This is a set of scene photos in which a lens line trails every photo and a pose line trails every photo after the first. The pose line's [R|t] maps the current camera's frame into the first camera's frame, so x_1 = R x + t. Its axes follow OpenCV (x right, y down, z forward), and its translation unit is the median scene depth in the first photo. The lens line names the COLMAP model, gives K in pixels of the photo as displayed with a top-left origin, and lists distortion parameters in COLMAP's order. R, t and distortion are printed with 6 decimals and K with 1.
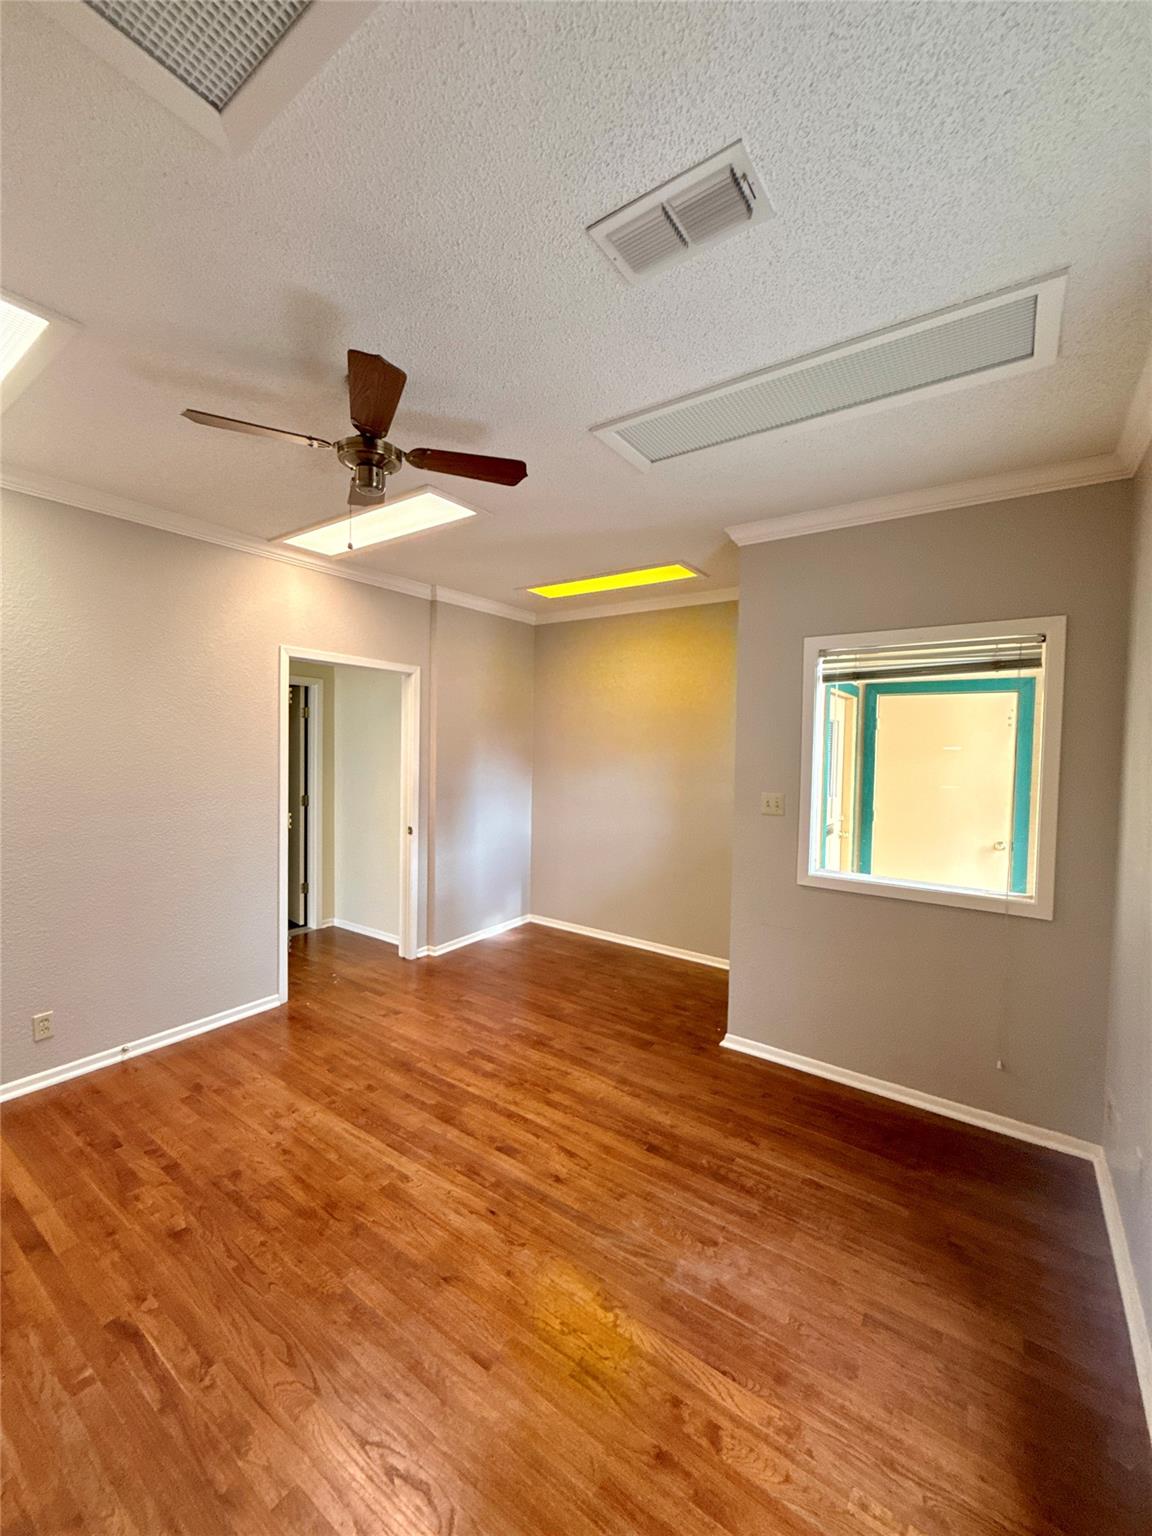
lens RADIAL K [[615.3, 0, 581.2], [0, 615.3, 769.5], [0, 0, 1]] dist [0.001686, -0.000073]
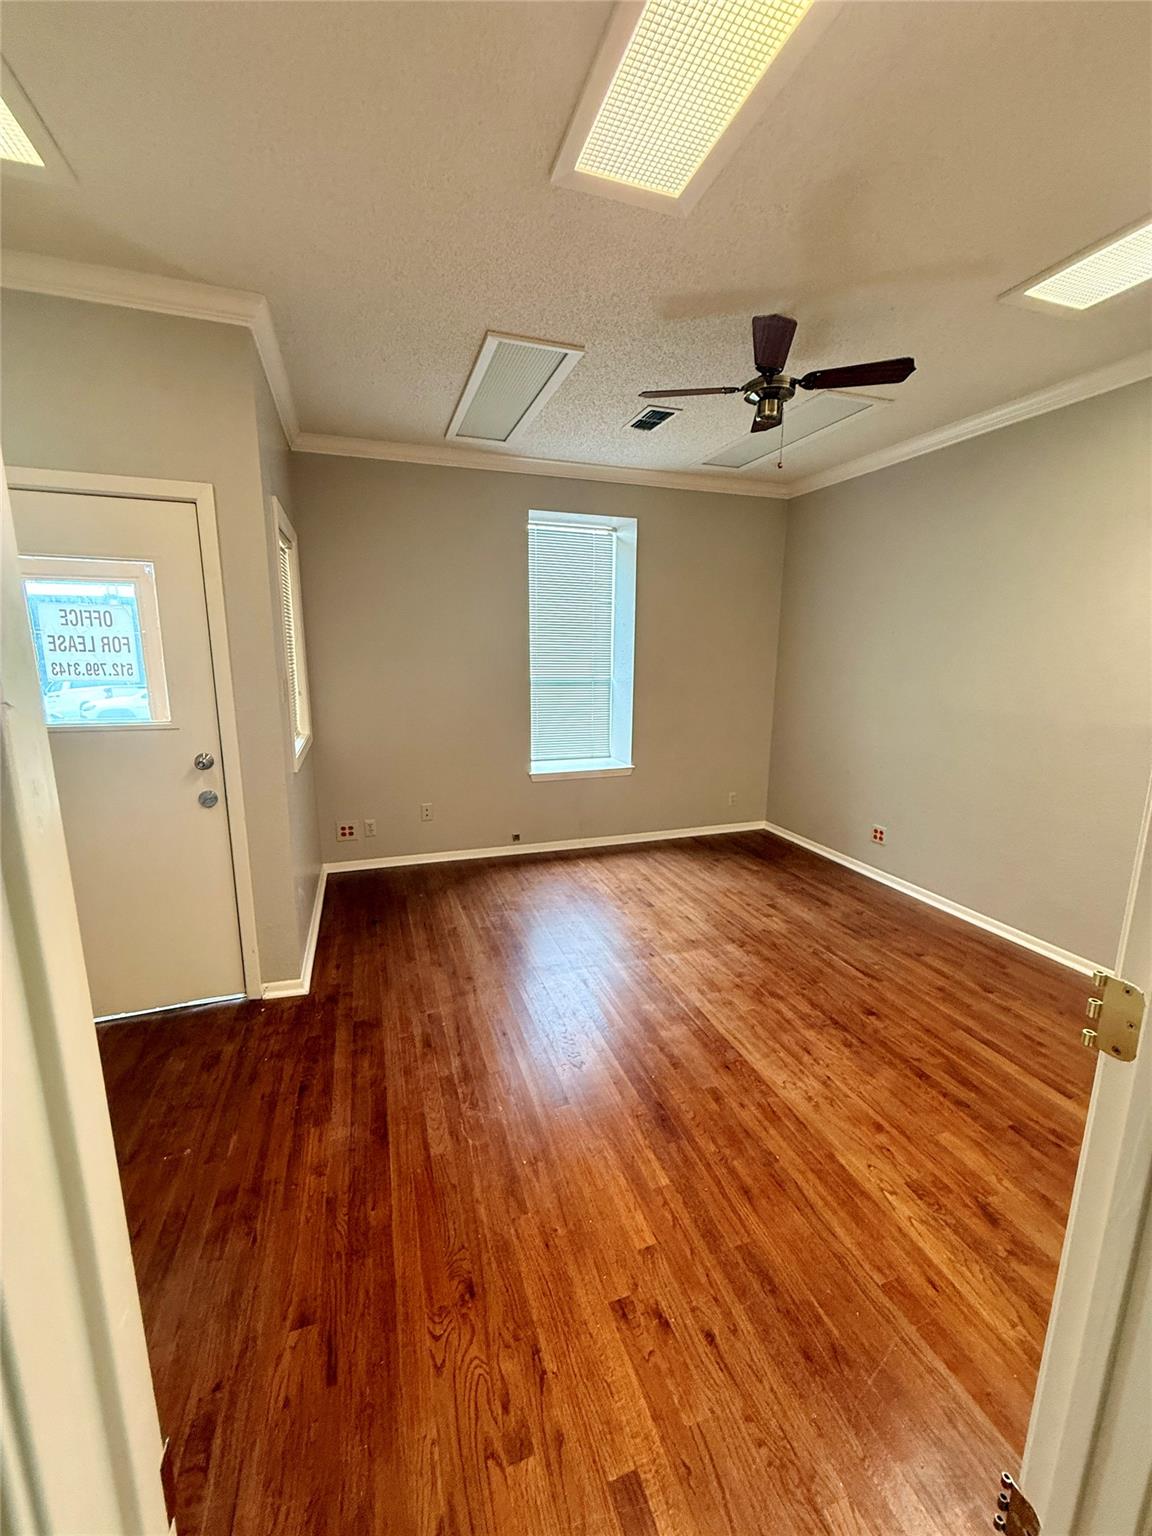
lens RADIAL K [[615.3, 0, 580.0], [0, 615.3, 759.2], [0, 0, 1]] dist [0.001686, -0.000073]
pose [[-0.810412, -0.127122, 0.571903, -0.678787], [0.003163, 0.975212, 0.221251, -0.052832], [-0.585853, 0.181113, -0.789921, 1.874853]]
